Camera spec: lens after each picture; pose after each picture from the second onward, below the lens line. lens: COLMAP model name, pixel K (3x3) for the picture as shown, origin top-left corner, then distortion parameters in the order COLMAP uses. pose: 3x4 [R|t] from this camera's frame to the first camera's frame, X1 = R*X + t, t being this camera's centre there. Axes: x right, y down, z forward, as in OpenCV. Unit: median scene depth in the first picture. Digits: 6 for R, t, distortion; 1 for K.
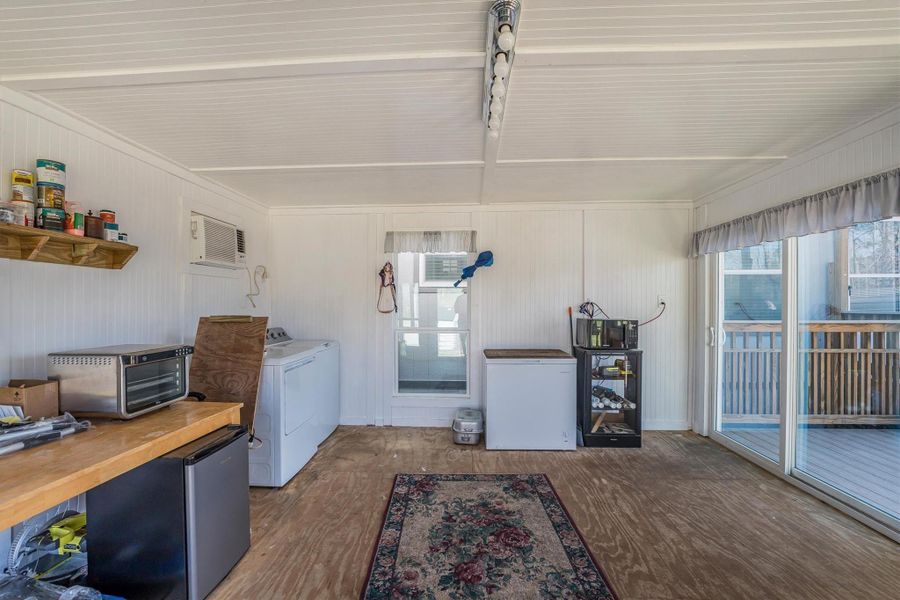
lens RADIAL K [[365.9, 0, 445.2], [0, 365.9, 303.3], [0, 0, 1]] dist [-0.031429, 0.004551]
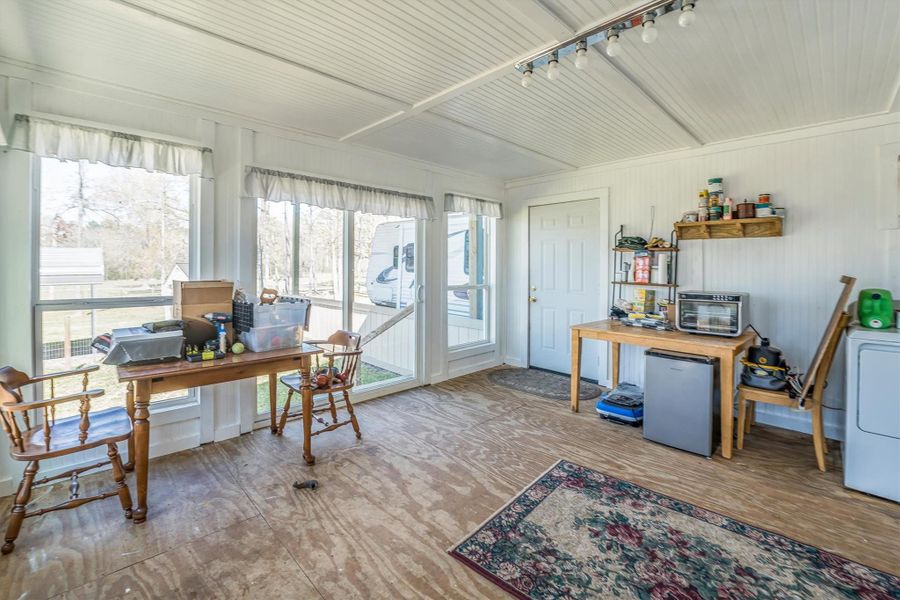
lens RADIAL K [[391.2, 0, 437.7], [0, 391.2, 268.7], [0, 0, 1]] dist [-0.037047, 0.006342]
pose [[-0.678381, -0.004996, -0.734693, 0.815439], [-0.008890, 0.999959, 0.001408, 0.026266], [0.734656, 0.007487, -0.678398, 0.924579]]
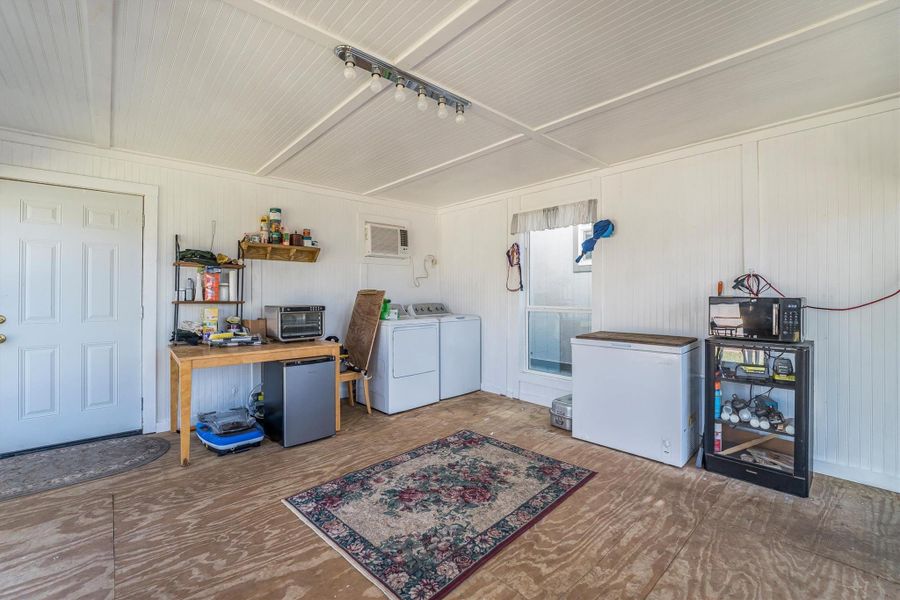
lens RADIAL K [[373.6, 0, 443.4], [0, 373.6, 297.3], [0, 0, 1]] dist [-0.032353, 0.004905]
pose [[0.714369, 0.004408, -0.699755, 0.704757], [0.002654, 0.999956, 0.009008, 0.051829], [0.699764, -0.008292, 0.714326, 0.139219]]
